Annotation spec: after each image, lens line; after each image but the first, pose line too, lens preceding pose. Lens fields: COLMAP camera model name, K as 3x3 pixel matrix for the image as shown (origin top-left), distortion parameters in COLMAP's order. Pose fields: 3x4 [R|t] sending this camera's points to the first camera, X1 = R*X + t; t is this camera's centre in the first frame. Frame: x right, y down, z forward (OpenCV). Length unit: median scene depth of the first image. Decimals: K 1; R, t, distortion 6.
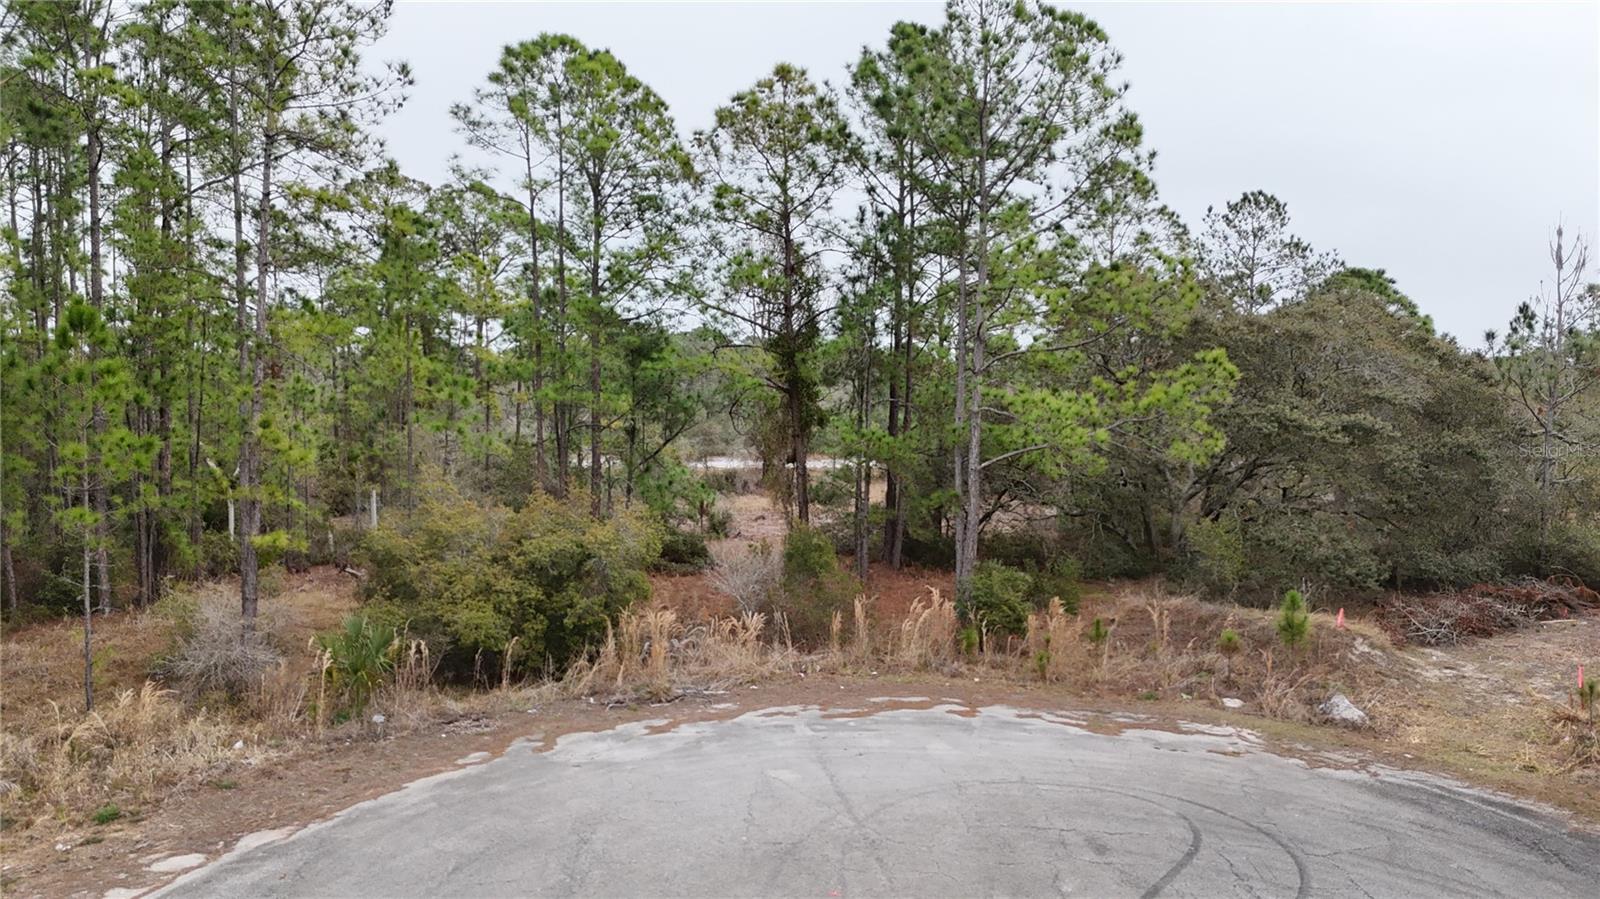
lens RADIAL K [[1145.6, 0, 800.0], [0, 1145.6, 449.5], [0, 0, 1]] dist [0.067786, -0.059056]
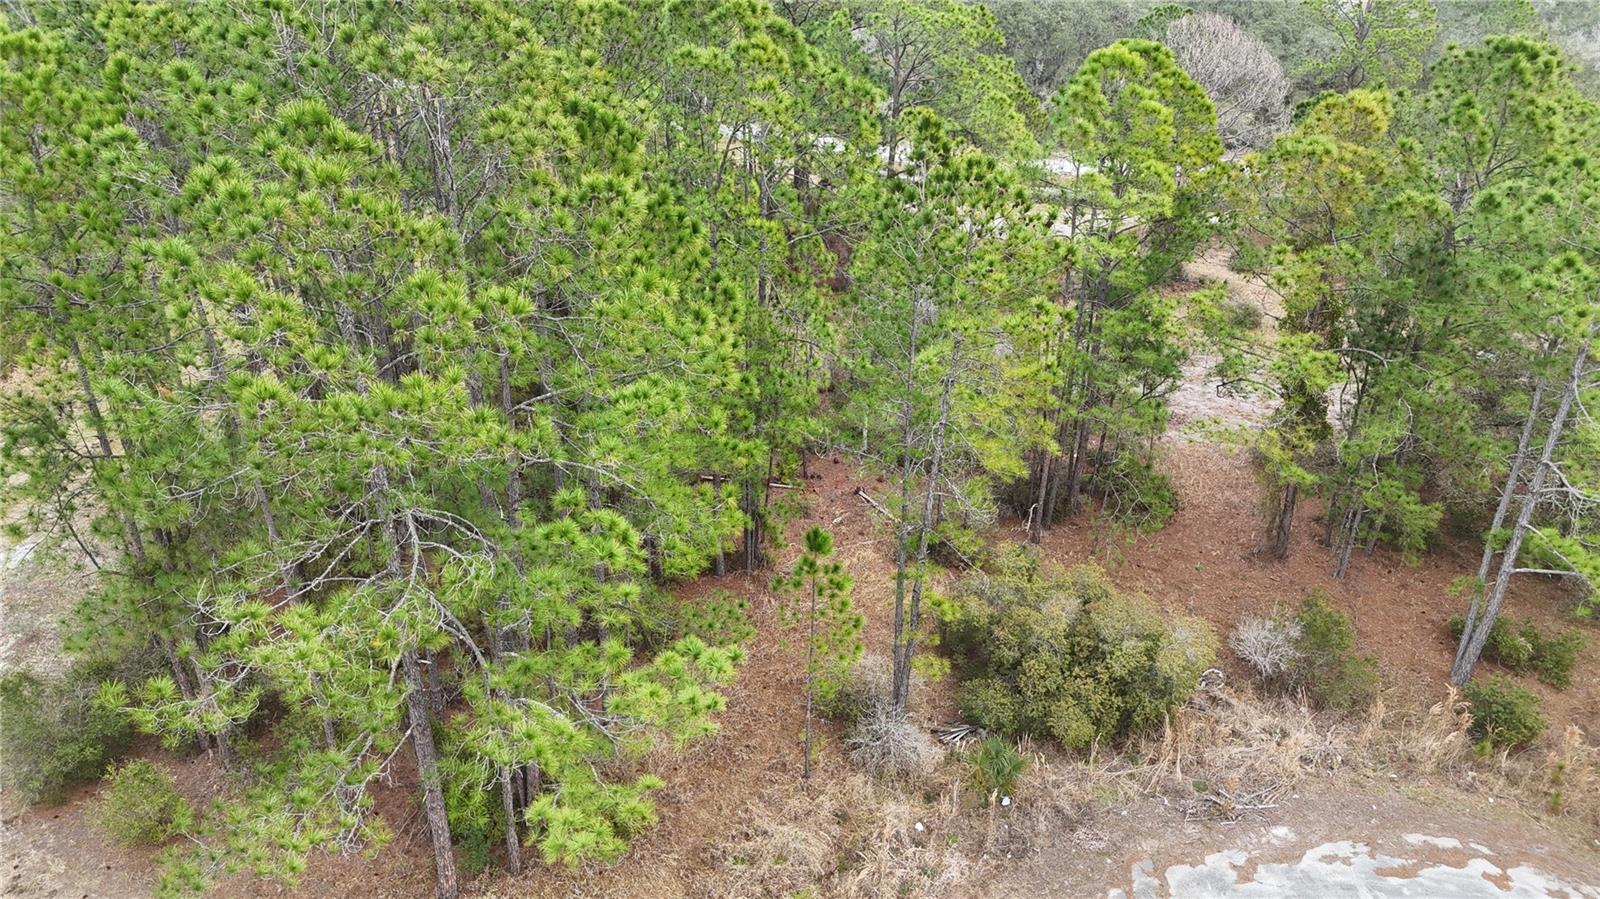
lens RADIAL K [[1145.6, 0, 800.0], [0, 1145.6, 449.5], [0, 0, 1]] dist [0.067786, -0.059056]
pose [[0.976906, 0.094896, -0.191442, -0.256596], [-0.013190, 0.921040, 0.389244, -0.438772], [0.213263, -0.377730, 0.901021, -0.059351]]
